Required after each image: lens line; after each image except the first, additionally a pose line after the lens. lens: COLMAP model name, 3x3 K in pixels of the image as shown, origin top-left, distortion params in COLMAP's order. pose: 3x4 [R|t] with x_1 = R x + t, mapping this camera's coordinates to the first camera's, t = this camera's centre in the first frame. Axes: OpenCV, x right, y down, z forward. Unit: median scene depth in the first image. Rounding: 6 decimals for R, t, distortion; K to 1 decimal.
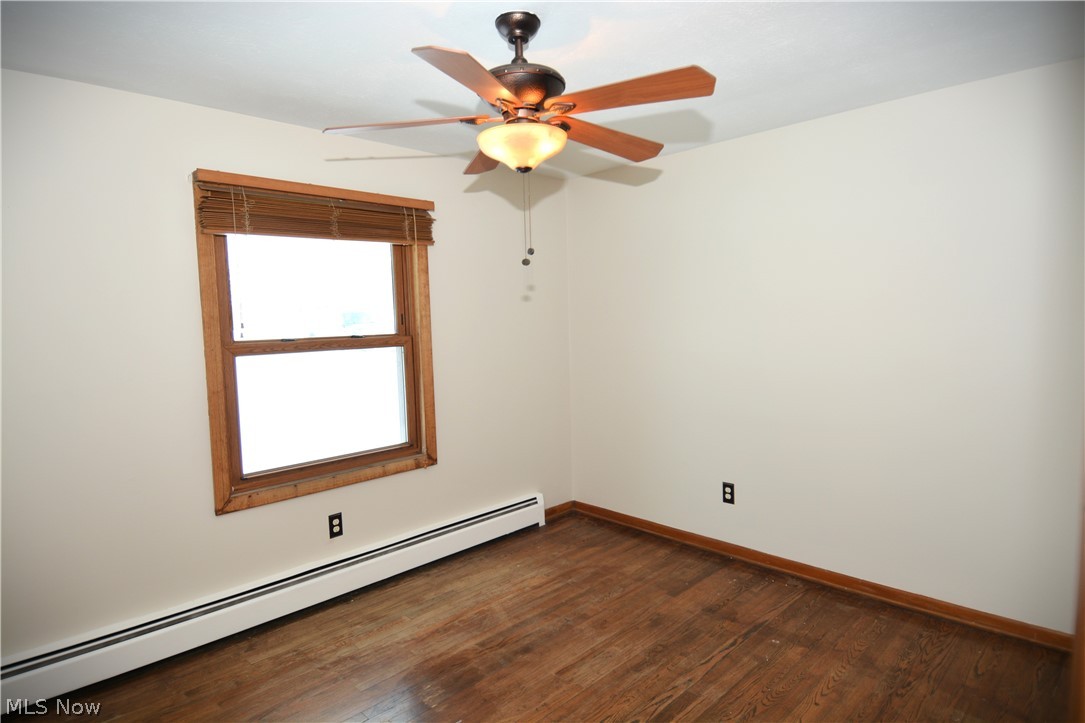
lens RADIAL K [[603.6, 0, 536.9], [0, 603.6, 360.2], [0, 0, 1]] dist [0.064118, -0.071358]
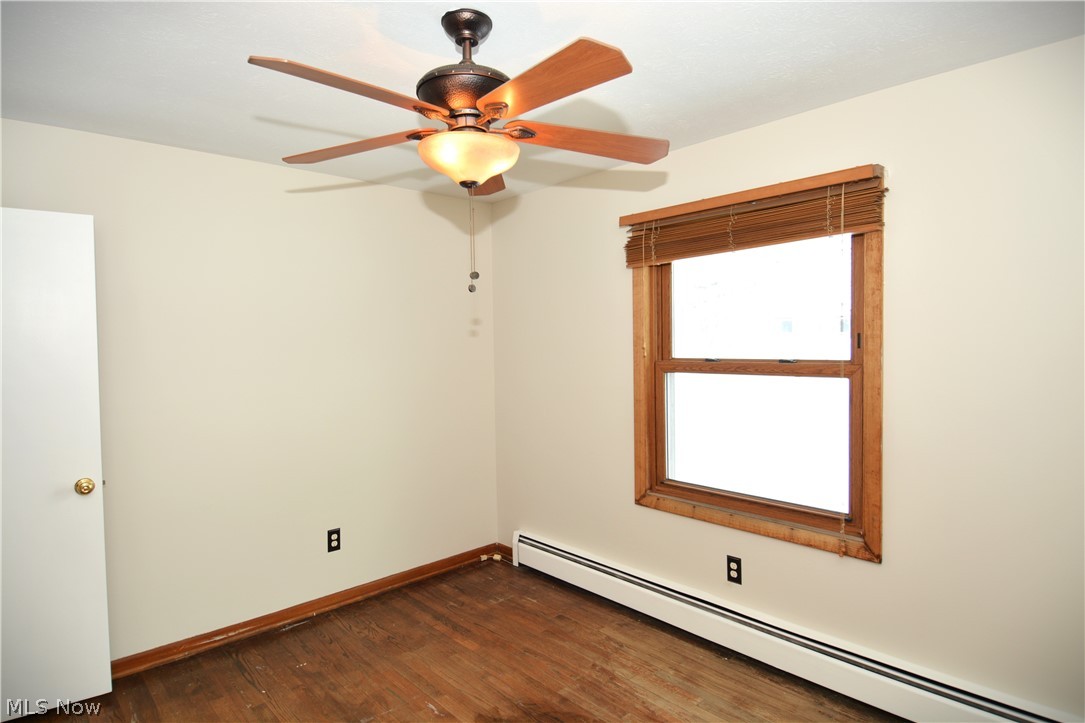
lens RADIAL K [[603.6, 0, 536.9], [0, 603.6, 360.2], [0, 0, 1]] dist [0.064118, -0.071358]
pose [[-0.029441, 0.064853, -0.997460, 0.605882], [-0.059359, 0.996018, 0.066511, -0.085415], [0.997802, 0.061166, -0.025474, 0.784416]]
